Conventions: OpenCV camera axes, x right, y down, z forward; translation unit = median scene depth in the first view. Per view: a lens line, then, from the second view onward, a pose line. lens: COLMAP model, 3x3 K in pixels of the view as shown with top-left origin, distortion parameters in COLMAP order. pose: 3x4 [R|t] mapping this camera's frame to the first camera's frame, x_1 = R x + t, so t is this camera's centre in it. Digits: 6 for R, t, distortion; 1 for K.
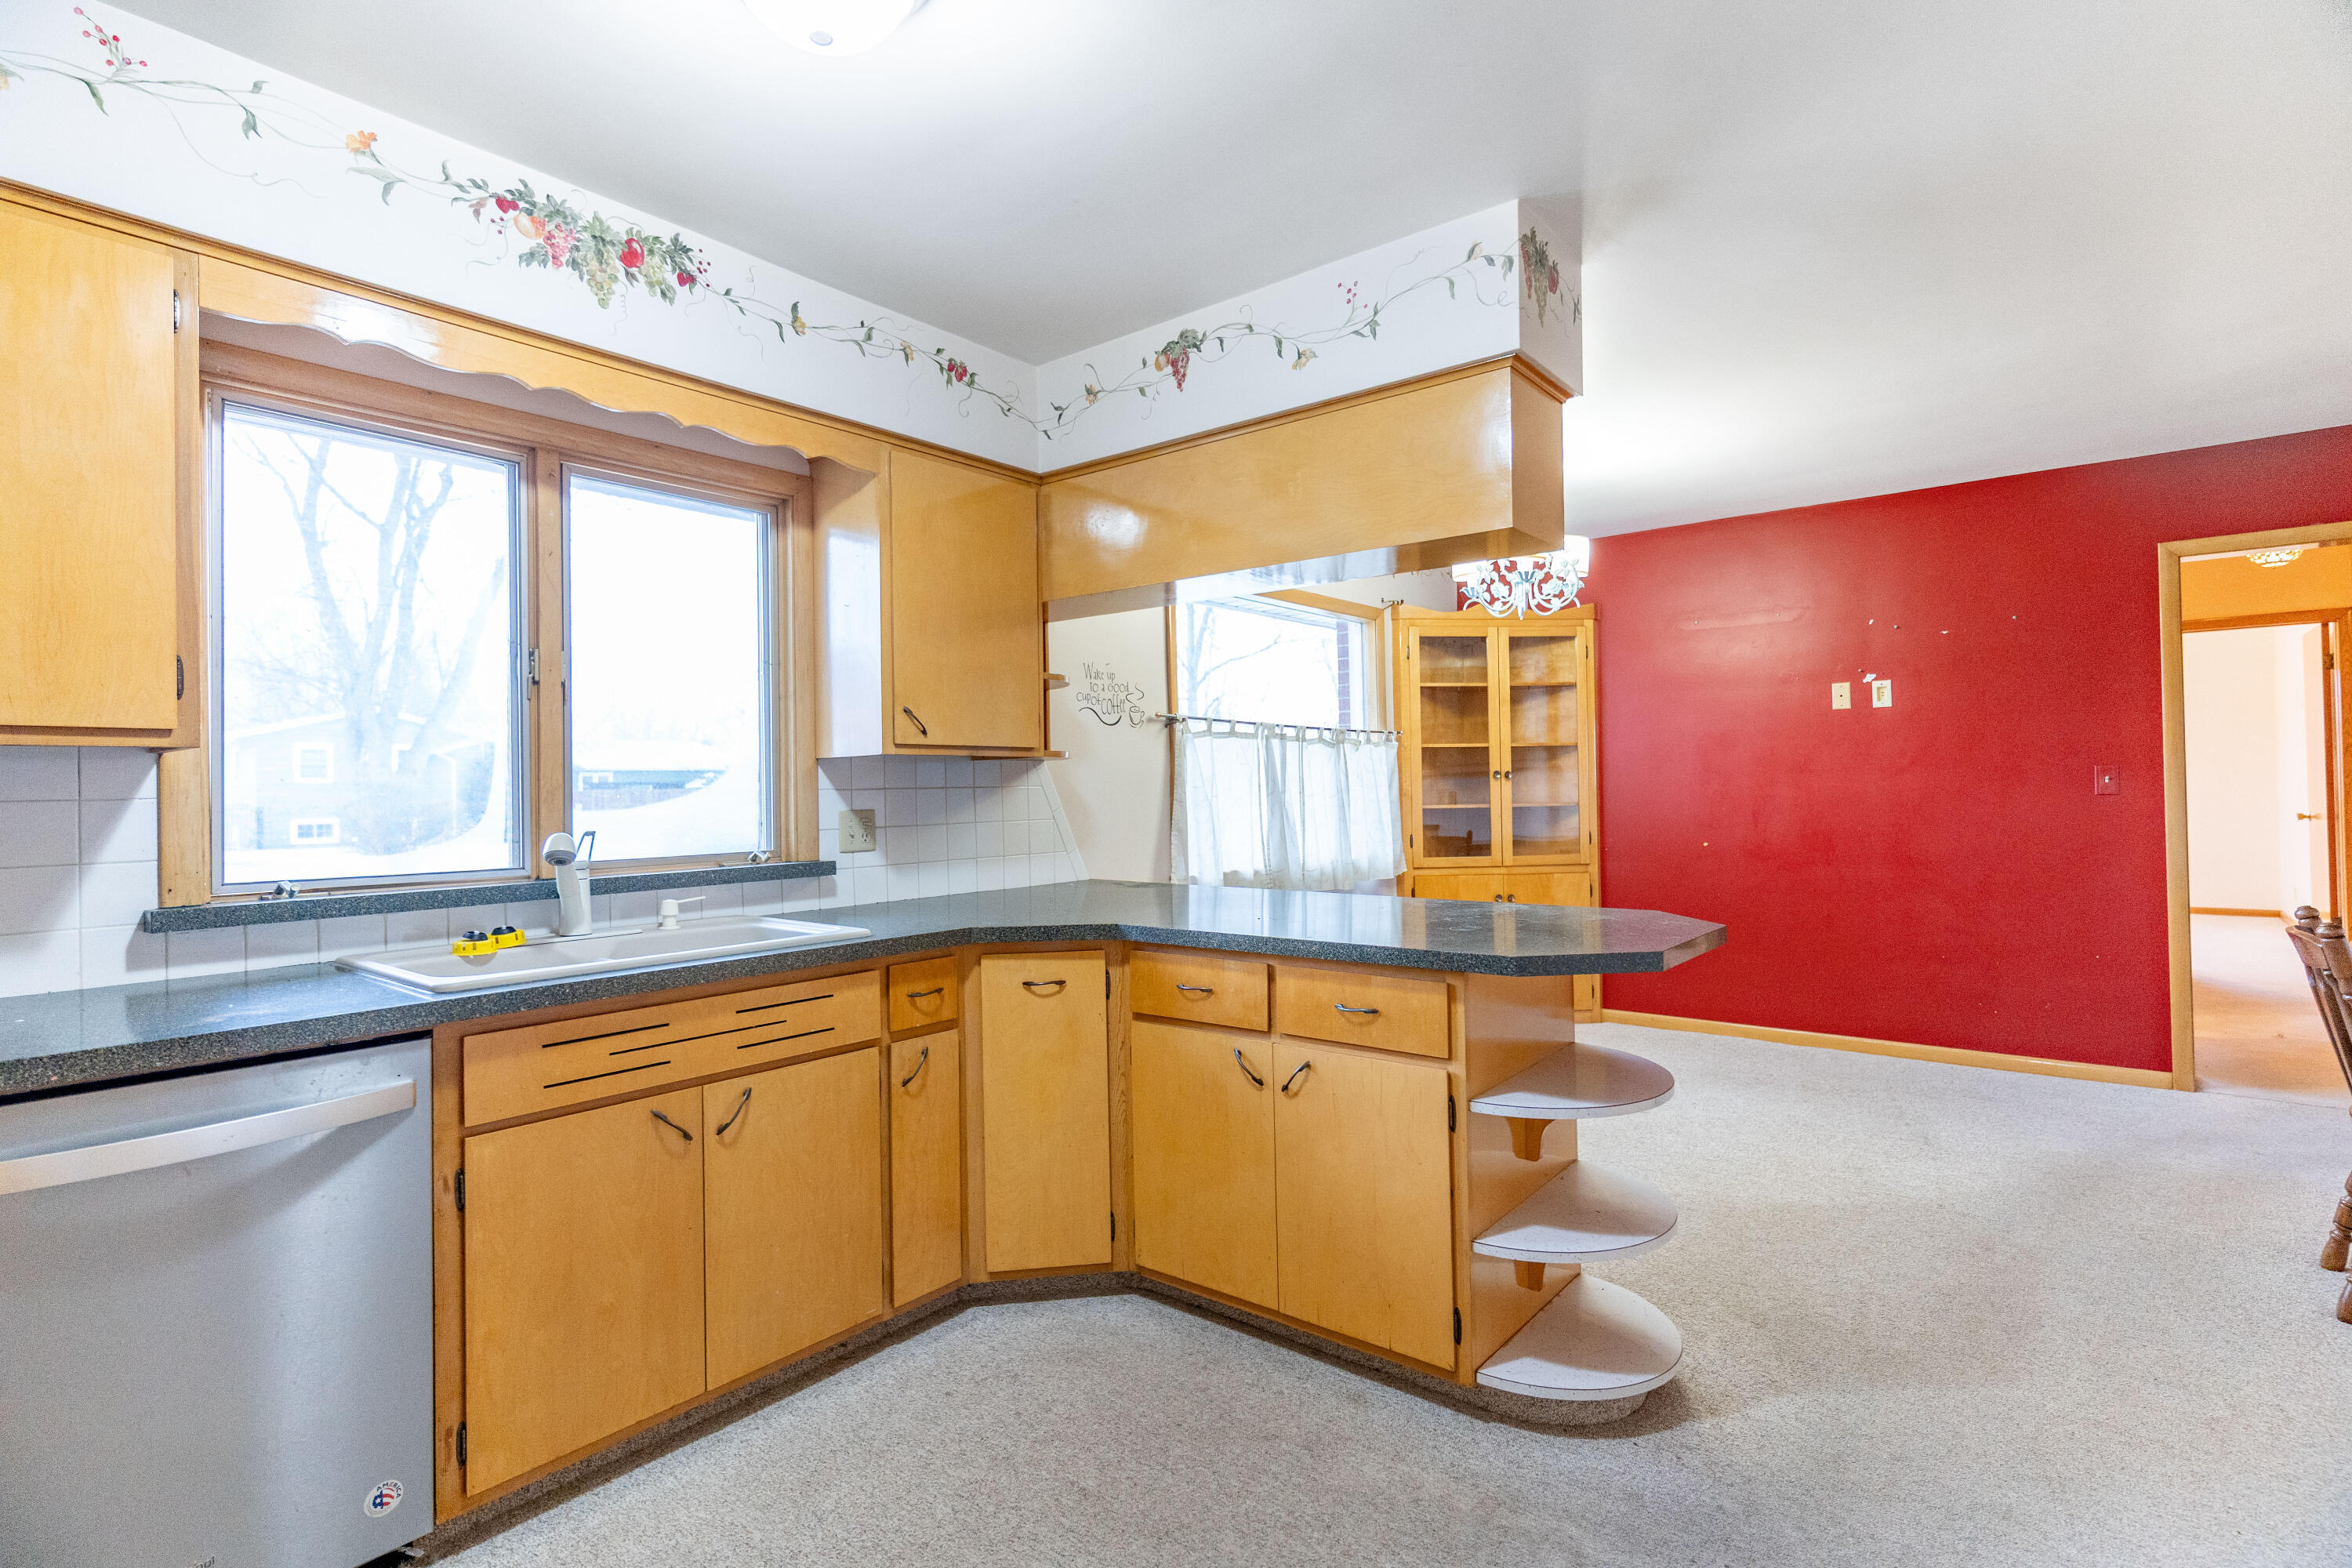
lens RADIAL K [[1129.2, 0, 1200.1], [0, 1129.2, 763.1], [0, 0, 1]] dist [0.002358, 0.000330]
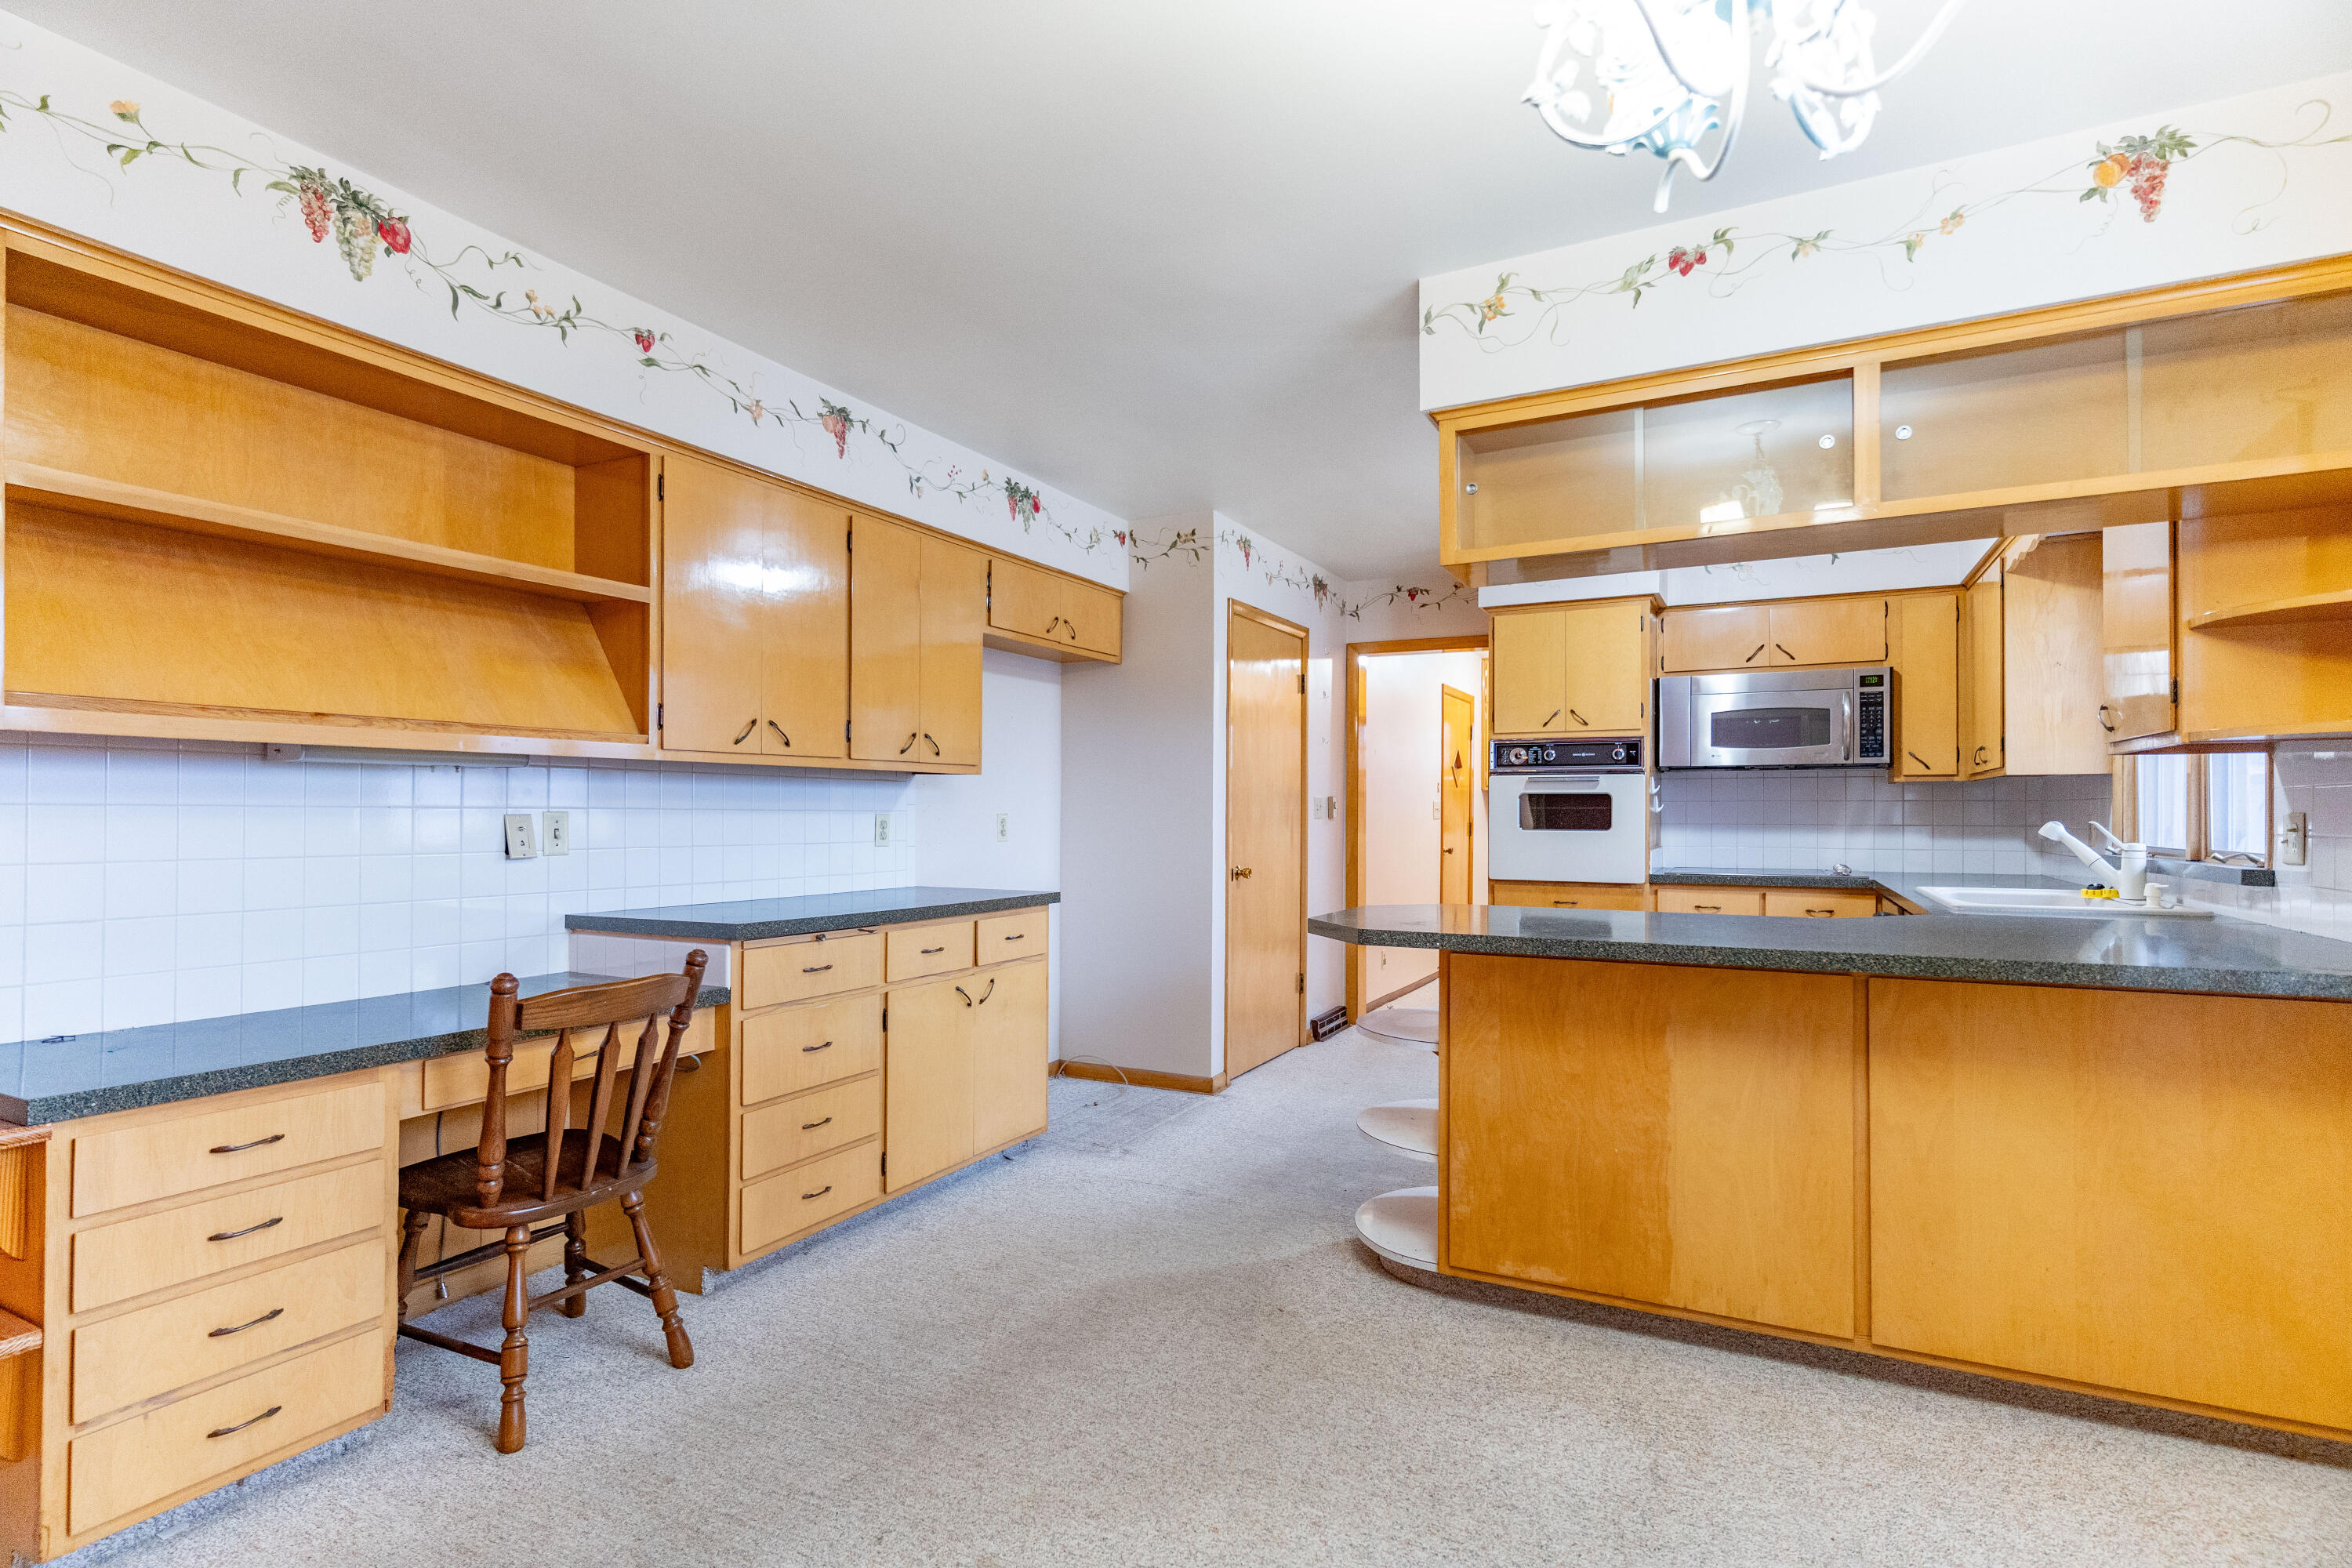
lens RADIAL K [[1116.3, 0, 1165.1], [0, 1116.3, 804.2], [0, 0, 1]] dist [0.000974, -0.000081]
pose [[-0.985266, 0.011484, -0.170644, 0.792347], [0.016516, 0.999469, -0.028101, 0.055269], [0.170231, -0.030505, -0.984932, 2.068203]]
